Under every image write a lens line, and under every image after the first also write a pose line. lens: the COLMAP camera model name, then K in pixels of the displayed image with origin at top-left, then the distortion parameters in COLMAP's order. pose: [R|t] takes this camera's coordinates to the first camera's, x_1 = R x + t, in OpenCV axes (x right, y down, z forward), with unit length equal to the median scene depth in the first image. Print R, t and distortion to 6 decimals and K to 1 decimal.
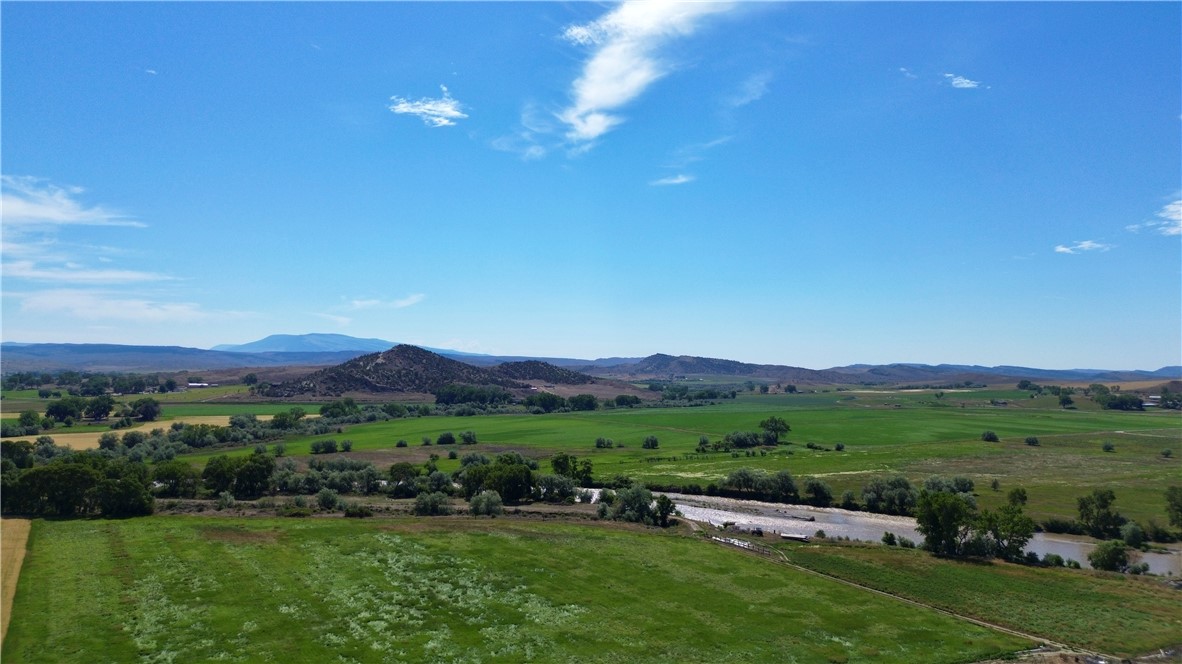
lens RADIAL K [[840.5, 0, 584.2], [0, 840.5, 339.1], [0, 0, 1]] dist [0.082400, -0.090343]
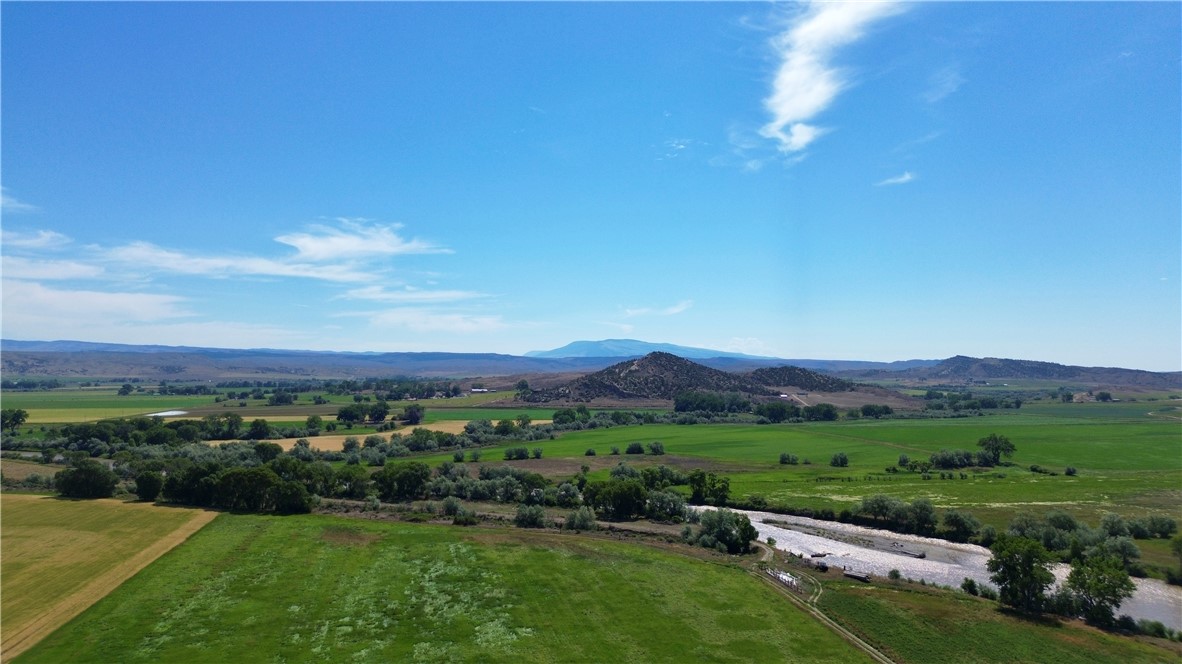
lens RADIAL K [[840.1, 0, 588.6], [0, 840.1, 324.7], [0, 0, 1]] dist [0.077673, -0.078942]
pose [[0.941077, -0.024862, -0.337277, 0.135815], [0.018018, 0.999564, -0.023407, -0.010102], [0.337712, 0.015951, 0.941114, 0.014805]]
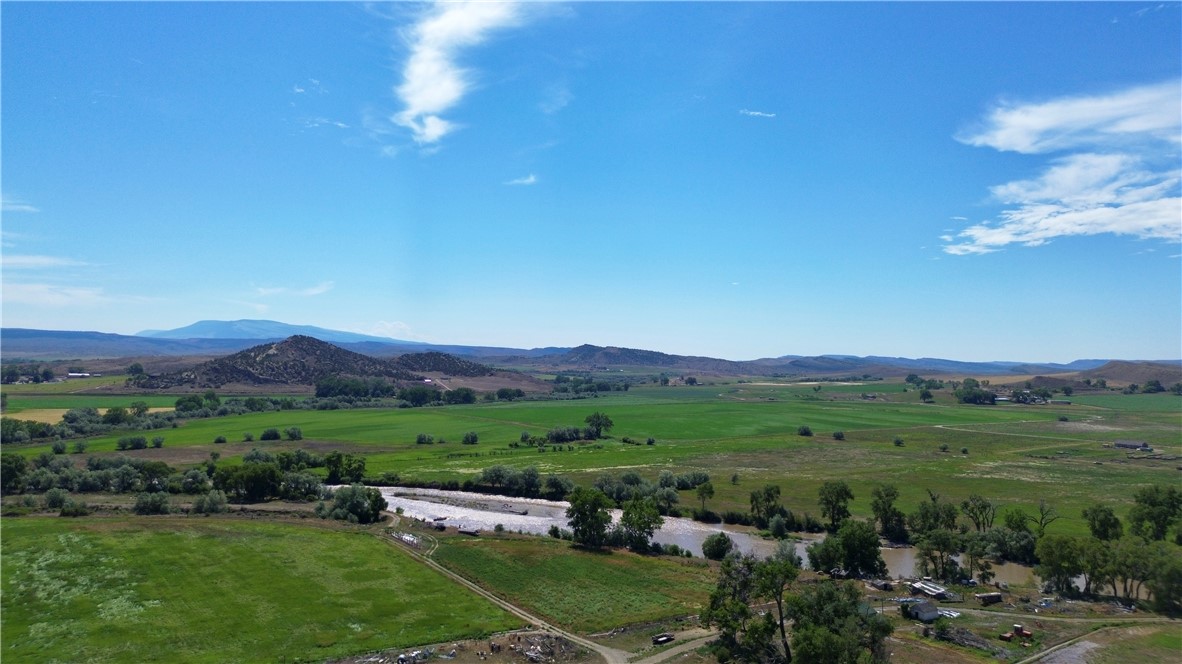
lens RADIAL K [[843.1, 0, 590.2], [0, 843.1, 337.1], [0, 0, 1]] dist [0.087662, -0.096746]
pose [[0.997758, 0.008539, 0.066374, 0.153353], [-0.009280, 0.999898, 0.010865, -0.013633], [-0.066274, -0.011456, 0.997736, -0.043951]]
